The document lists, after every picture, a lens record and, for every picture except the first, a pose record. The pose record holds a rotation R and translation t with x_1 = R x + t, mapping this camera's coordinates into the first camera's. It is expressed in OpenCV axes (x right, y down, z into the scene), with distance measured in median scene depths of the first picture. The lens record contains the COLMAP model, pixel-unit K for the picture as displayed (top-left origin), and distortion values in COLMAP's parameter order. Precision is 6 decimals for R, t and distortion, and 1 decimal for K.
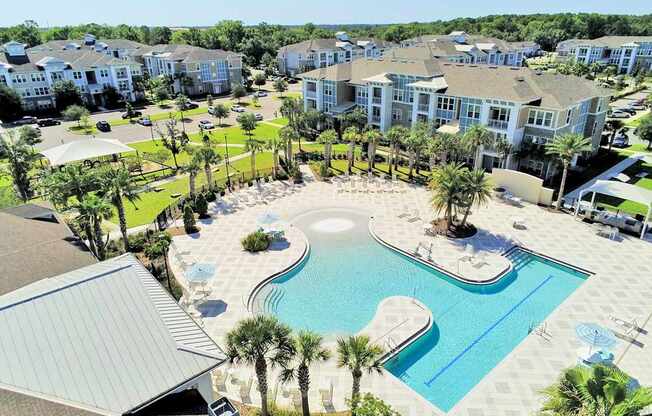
lens RADIAL K [[422.0, 0, 323.5], [0, 422.0, 207.6], [0, 0, 1]] dist [0.000139, -0.000472]
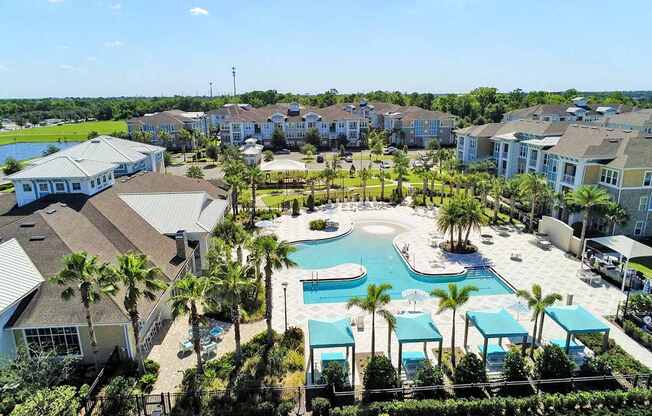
lens RADIAL K [[422.0, 0, 323.5], [0, 422.0, 207.6], [0, 0, 1]] dist [0.000139, -0.000472]
pose [[0.798756, 0.156715, -0.580887, 0.457996], [-0.236485, 0.969551, -0.063610, 0.070735], [0.553231, 0.188180, 0.811495, -0.153614]]
